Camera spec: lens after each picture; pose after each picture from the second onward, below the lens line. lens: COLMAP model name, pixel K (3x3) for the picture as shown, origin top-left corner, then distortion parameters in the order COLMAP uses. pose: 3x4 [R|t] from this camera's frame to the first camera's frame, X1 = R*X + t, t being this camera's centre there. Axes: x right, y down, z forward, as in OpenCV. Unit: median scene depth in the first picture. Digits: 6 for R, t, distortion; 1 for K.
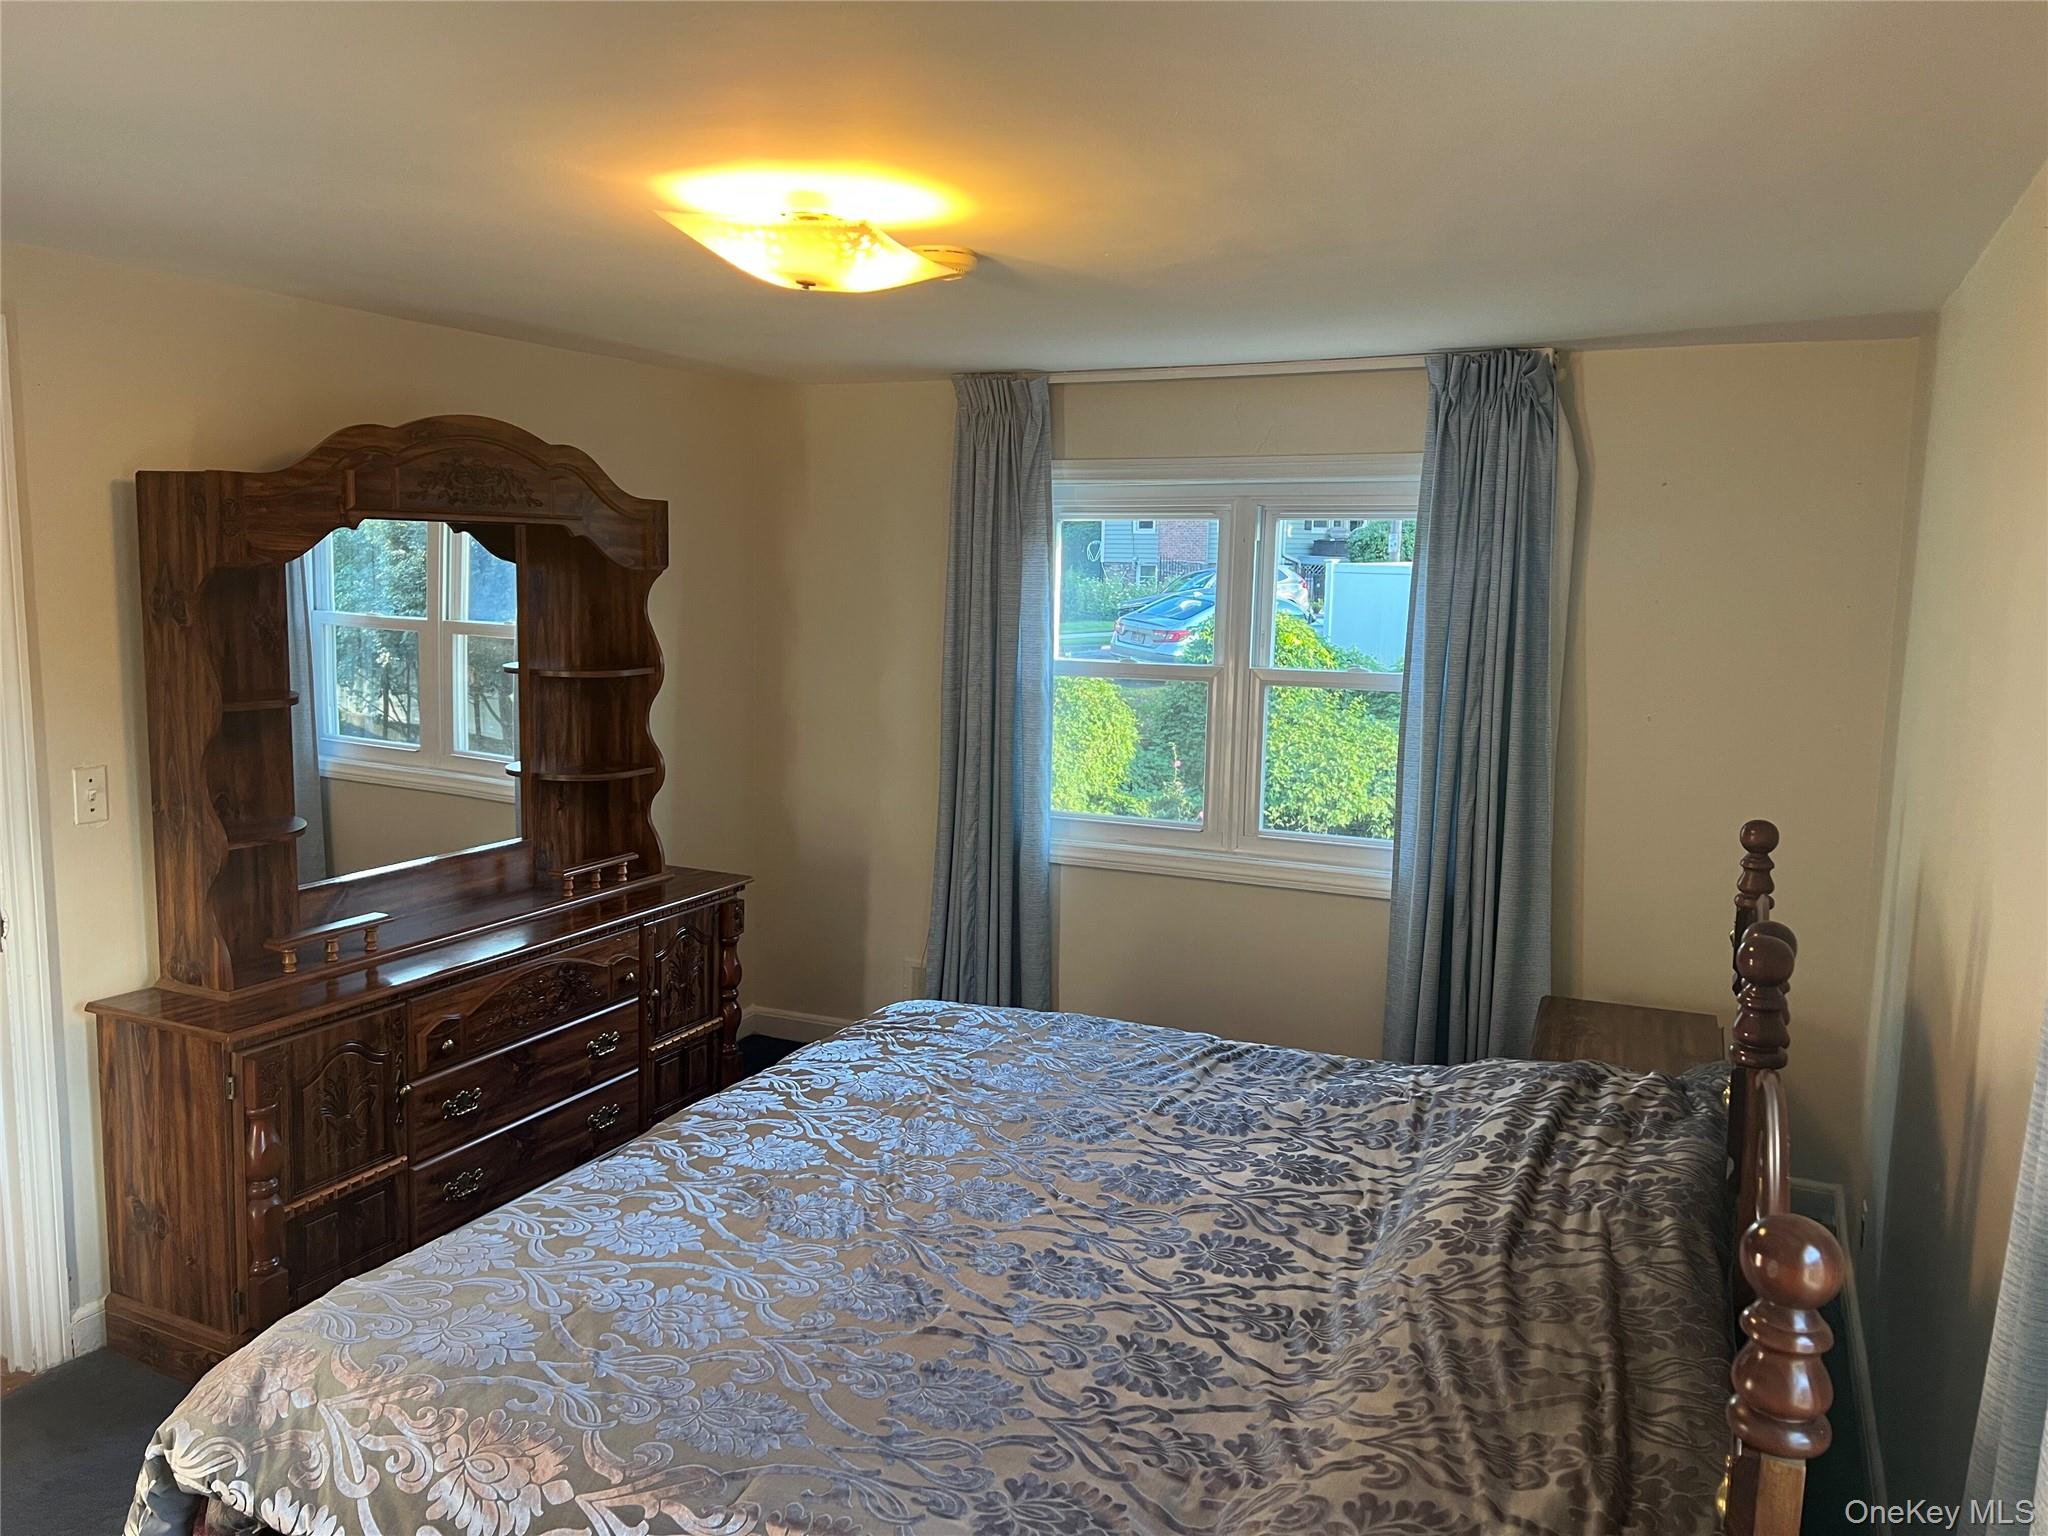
lens RADIAL K [[1552.5, 0, 1028.8], [0, 1552.5, 765.1], [0, 0, 1]] dist [0.082487, -0.078943]
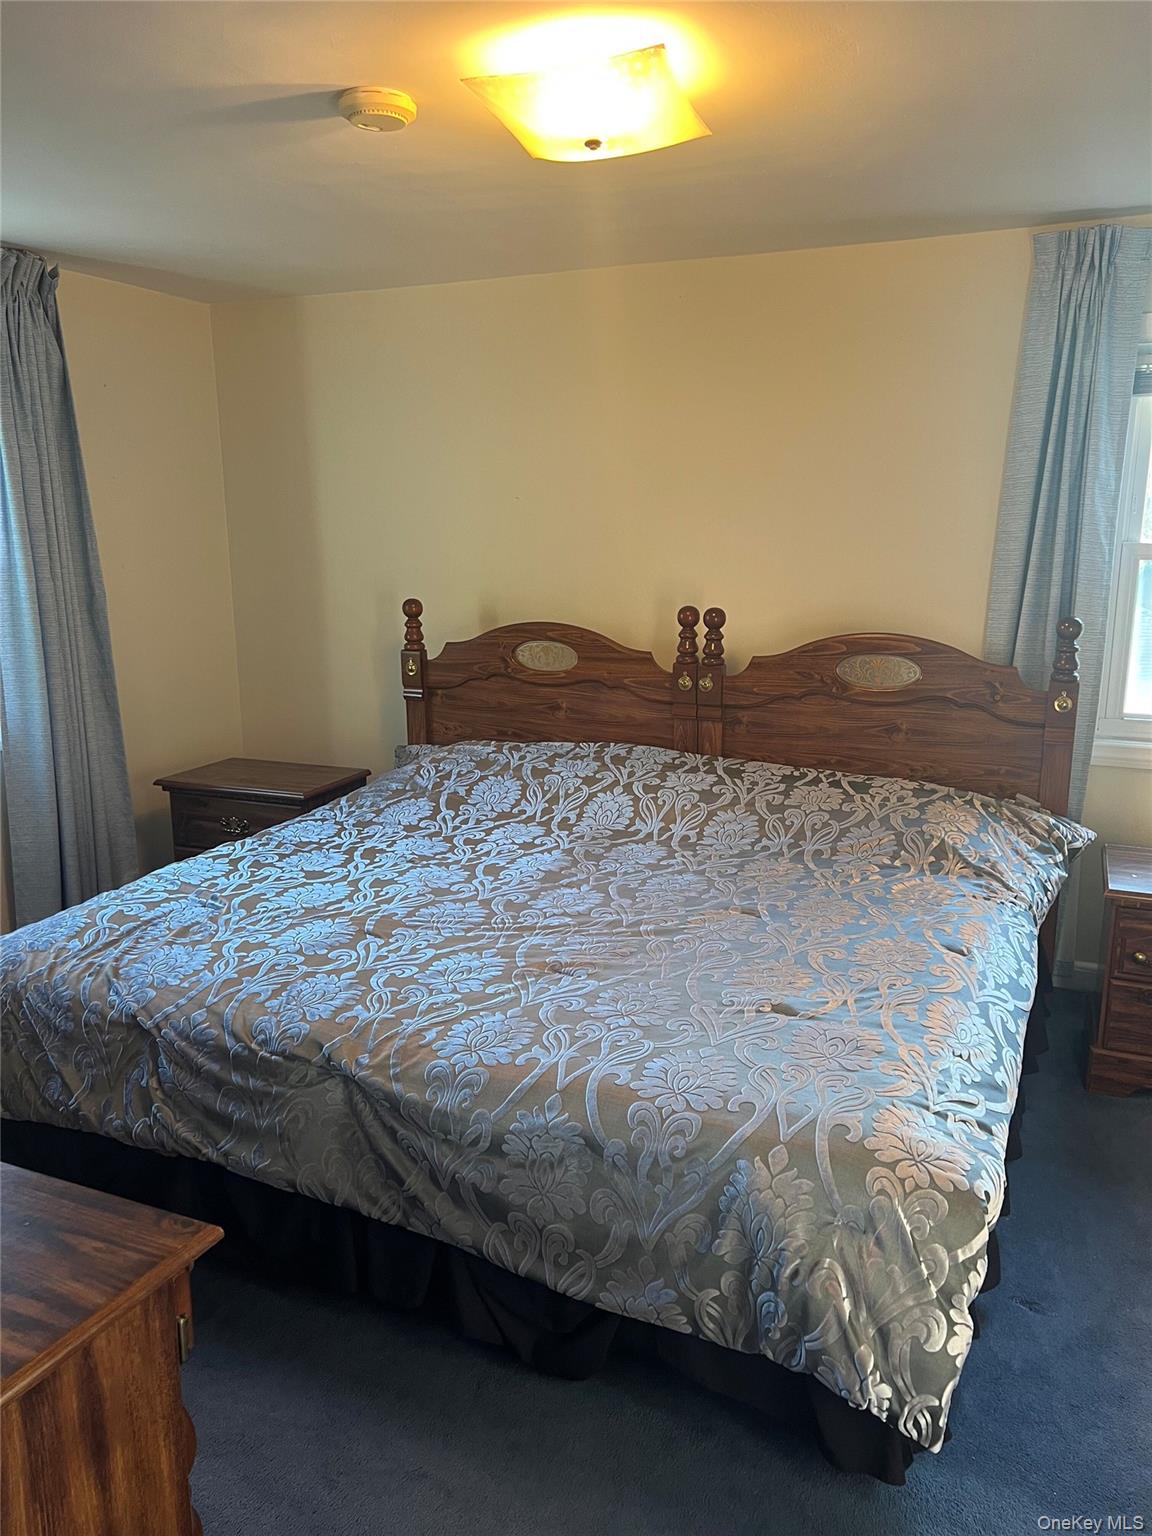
lens RADIAL K [[1164.4, 0, 579.8], [0, 1164.4, 762.5], [0, 0, 1]] dist [0.082487, -0.078943]
pose [[-0.027413, -0.227779, 0.973327, -0.855621], [0.132090, 0.964329, 0.229393, -0.062327], [-0.990859, 0.134855, 0.003652, 0.830844]]
